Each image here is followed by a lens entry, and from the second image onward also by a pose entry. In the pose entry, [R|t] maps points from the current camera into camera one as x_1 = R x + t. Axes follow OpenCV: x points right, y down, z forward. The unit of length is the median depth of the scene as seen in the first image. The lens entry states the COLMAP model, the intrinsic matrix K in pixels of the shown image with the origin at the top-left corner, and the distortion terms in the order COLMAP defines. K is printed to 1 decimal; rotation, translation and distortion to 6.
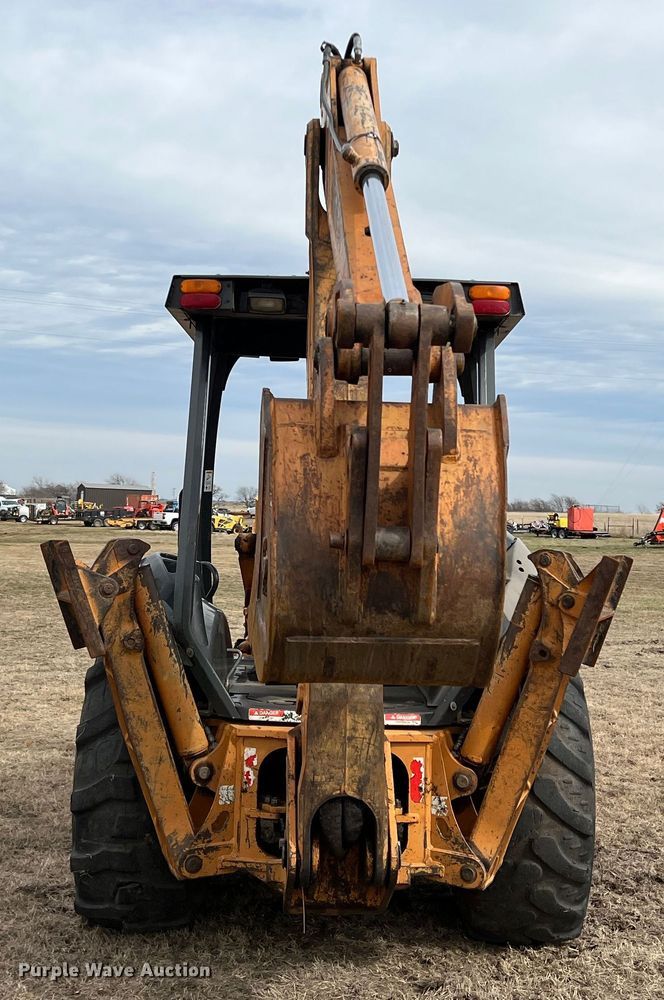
lens RADIAL K [[1345.5, 0, 350.4], [0, 1345.5, 498.3], [0, 0, 1]] dist [0.107905, -0.057892]
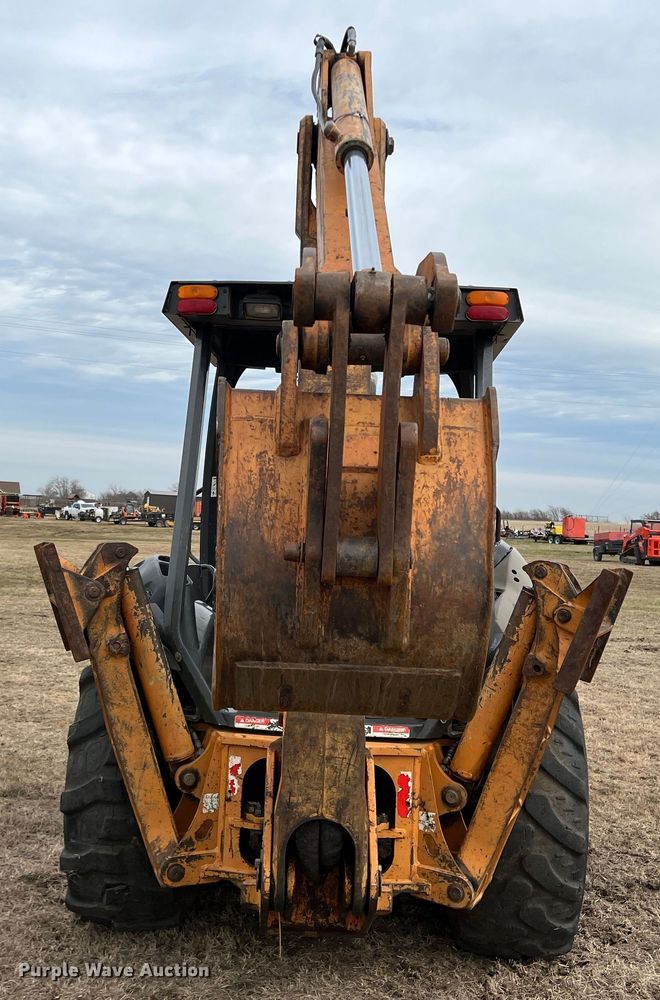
lens RADIAL K [[1137.0, 0, 299.4], [0, 1137.0, 500.8], [0, 0, 1]] dist [0.088842, -0.193000]
pose [[0.997646, 0.014621, -0.066999, 0.025940], [-0.014929, 0.999880, -0.004090, 0.001029], [0.066931, 0.005081, 0.997745, 0.171123]]
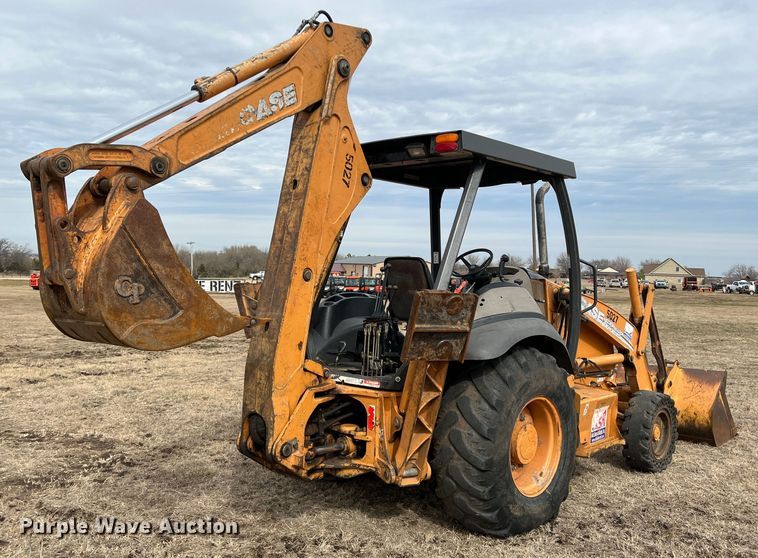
lens RADIAL K [[709.8, 0, 390.8], [0, 709.8, 280.1], [0, 0, 1]] dist [0.091768, -0.169091]
pose [[0.728314, -0.004730, -0.685227, 0.715604], [0.002448, 0.999988, -0.004301, 0.030046], [0.685239, 0.001455, 0.728317, 0.330918]]
